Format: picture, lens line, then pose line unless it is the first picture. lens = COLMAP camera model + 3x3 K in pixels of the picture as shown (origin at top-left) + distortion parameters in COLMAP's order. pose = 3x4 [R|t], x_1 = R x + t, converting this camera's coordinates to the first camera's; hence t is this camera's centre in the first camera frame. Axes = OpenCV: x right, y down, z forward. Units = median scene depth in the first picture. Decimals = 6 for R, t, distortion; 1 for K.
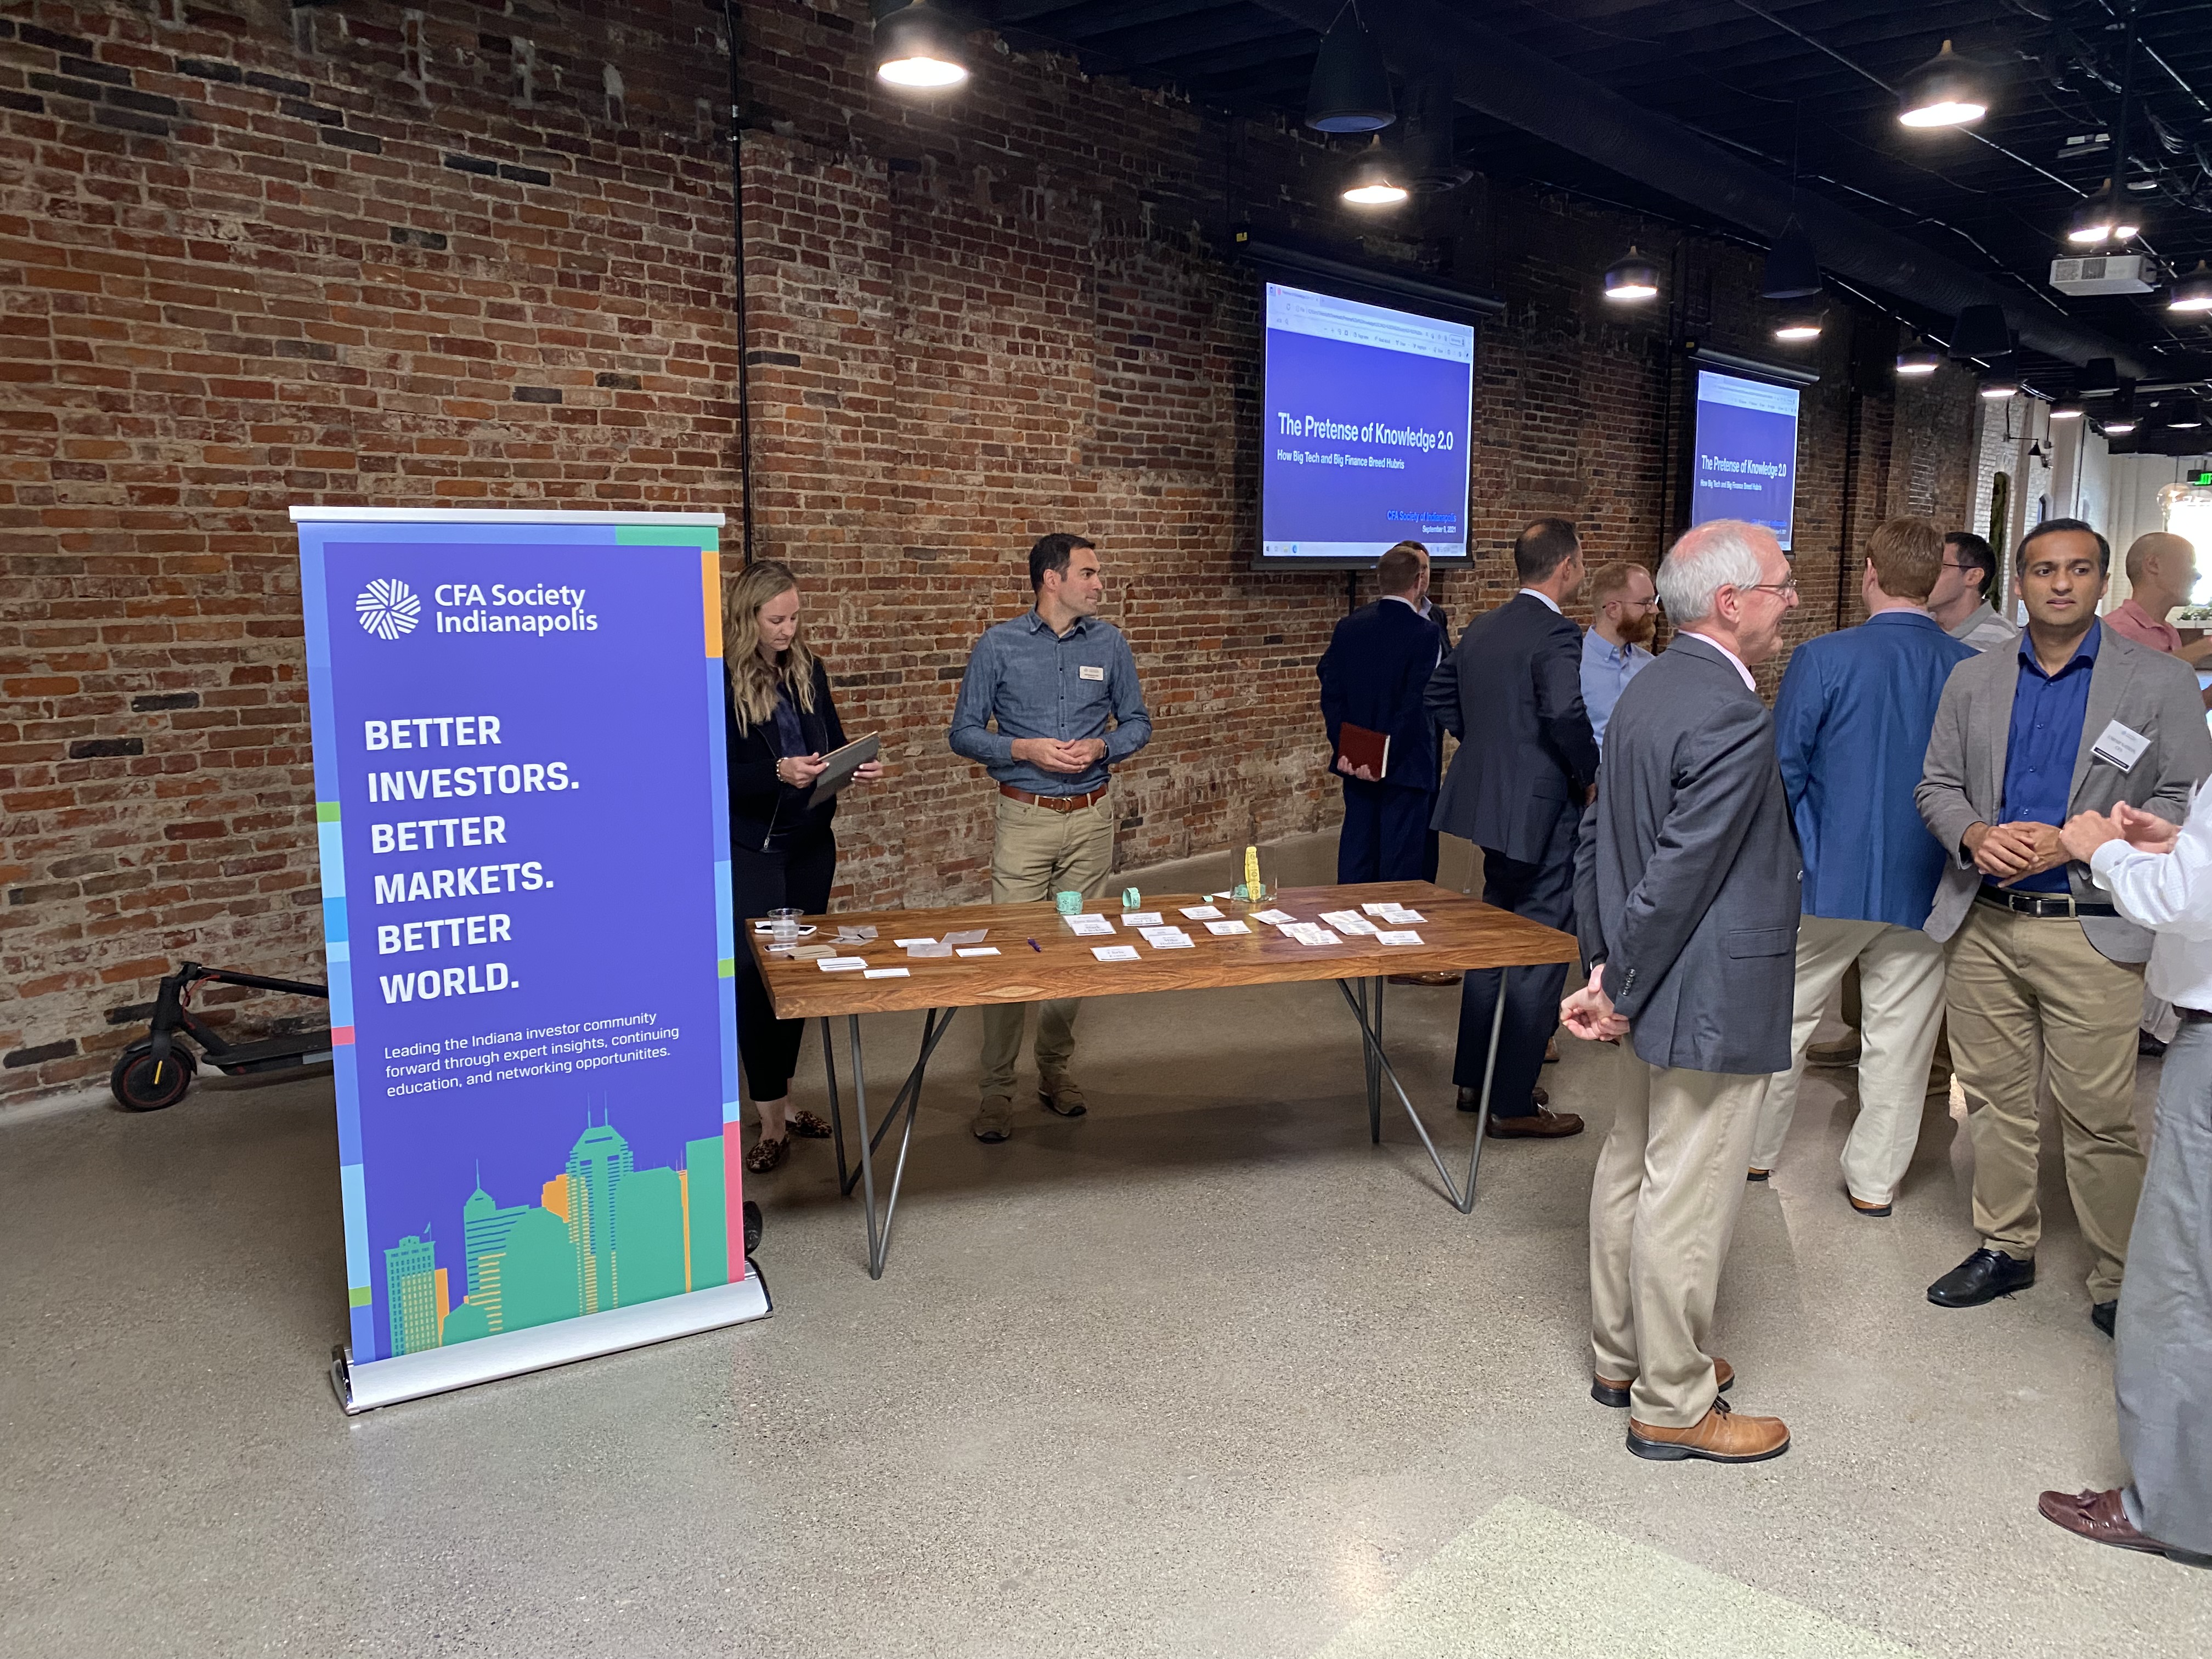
lens RADIAL K [[1674.8, 0, 1106.0], [0, 1674.8, 829.5], [0, 0, 1]] dist [0.003206, -0.004866]
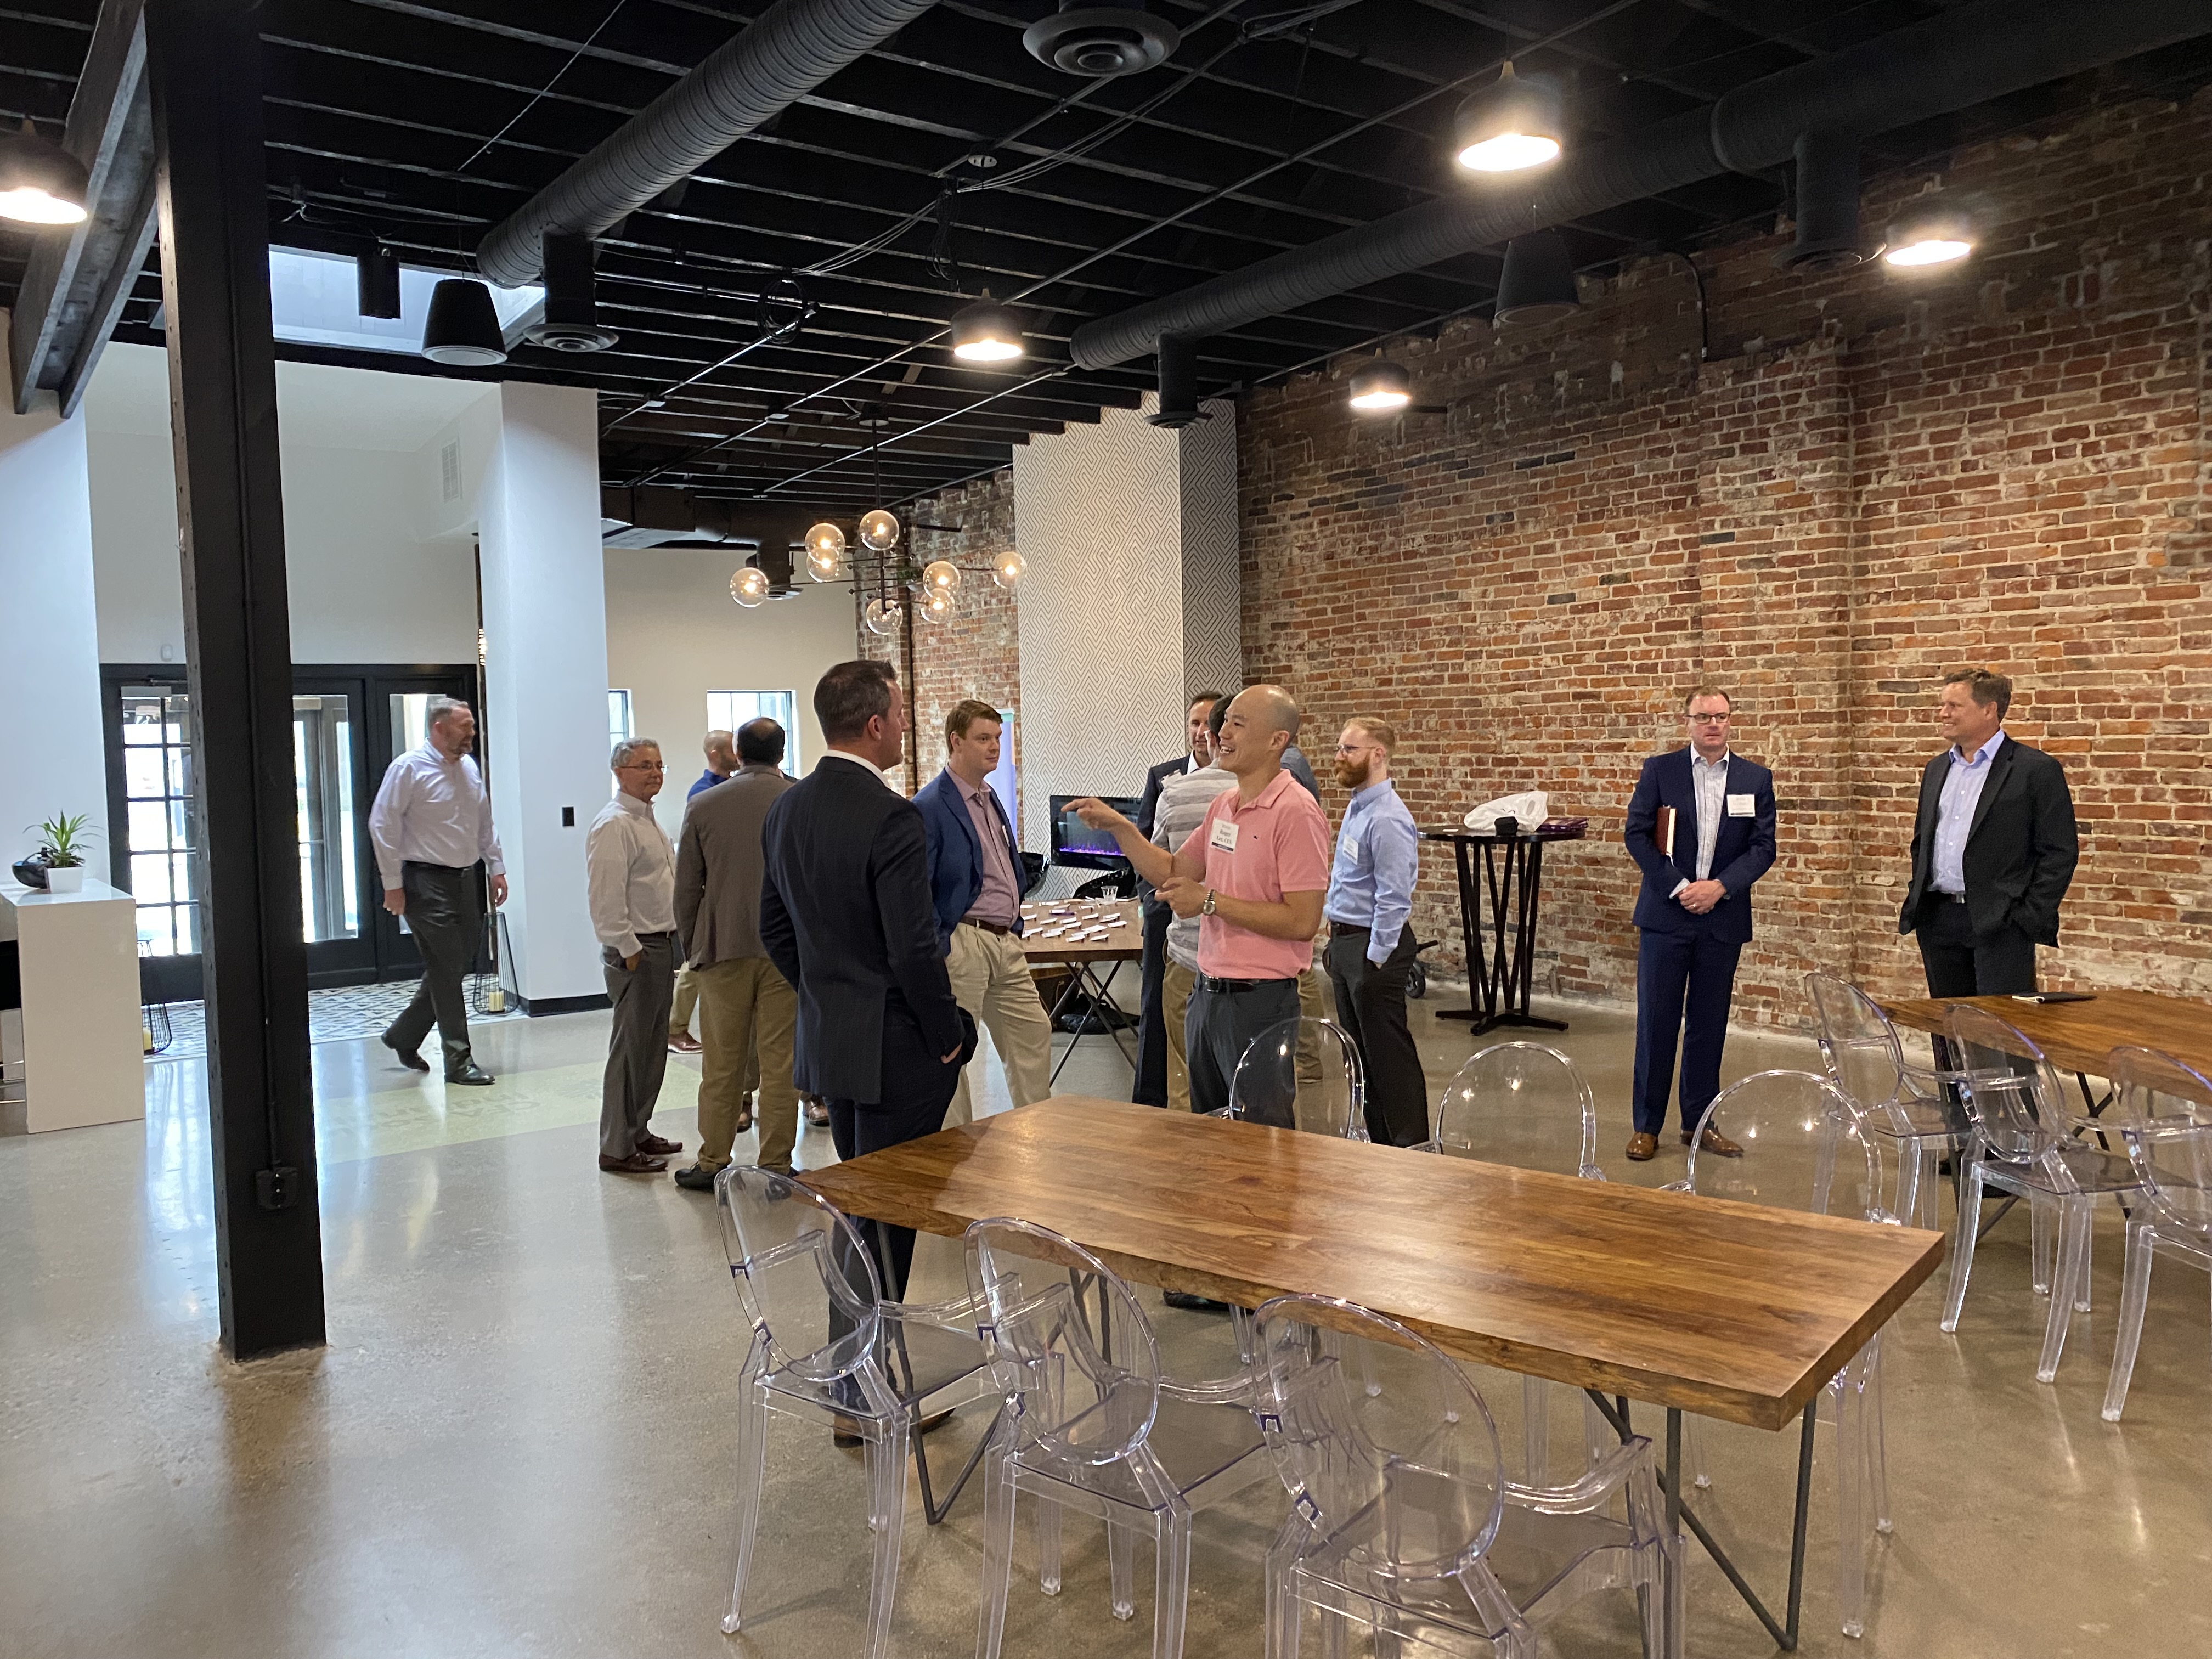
lens RADIAL K [[1674.8, 0, 1106.0], [0, 1674.8, 829.5], [0, 0, 1]] dist [0.003206, -0.004866]
pose [[-0.205499, 0.067377, -0.976335, 1.148713], [-0.117011, 0.988779, 0.092864, -0.135982], [0.971637, 0.133325, -0.195309, 0.860963]]
